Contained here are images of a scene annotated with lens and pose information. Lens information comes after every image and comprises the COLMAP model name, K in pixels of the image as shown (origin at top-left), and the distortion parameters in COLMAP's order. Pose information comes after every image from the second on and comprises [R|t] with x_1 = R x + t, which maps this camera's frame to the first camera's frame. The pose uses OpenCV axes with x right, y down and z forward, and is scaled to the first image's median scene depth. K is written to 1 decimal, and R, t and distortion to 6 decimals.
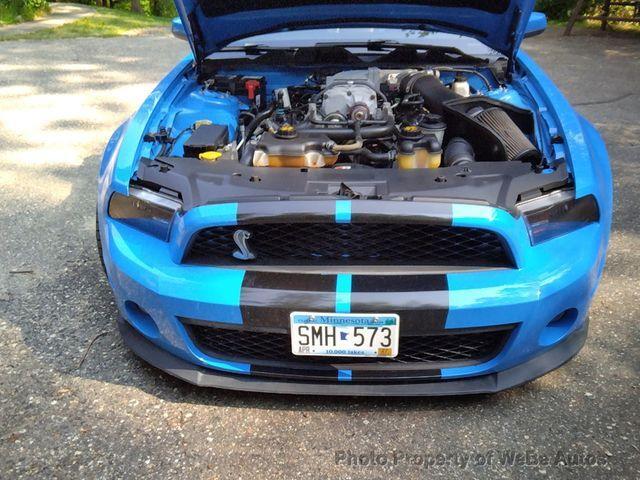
lens RADIAL K [[614.2, 0, 321.4], [0, 614.2, 241.5], [0, 0, 1]] dist [0.032128, 0.000000]
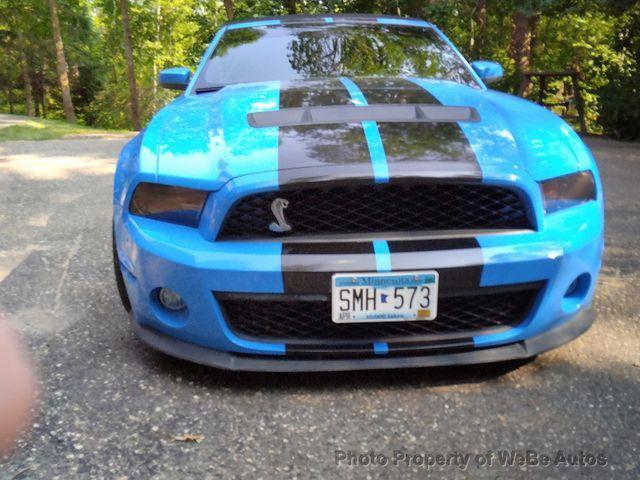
lens RADIAL K [[614.2, 0, 315.9], [0, 614.2, 237.0], [0, 0, 1]] dist [0.032128, 0.000000]
pose [[0.994125, -0.033619, 0.102881, -0.174168], [0.051810, 0.982372, -0.179615, 0.226929], [-0.095029, 0.183890, 0.978342, -0.003568]]
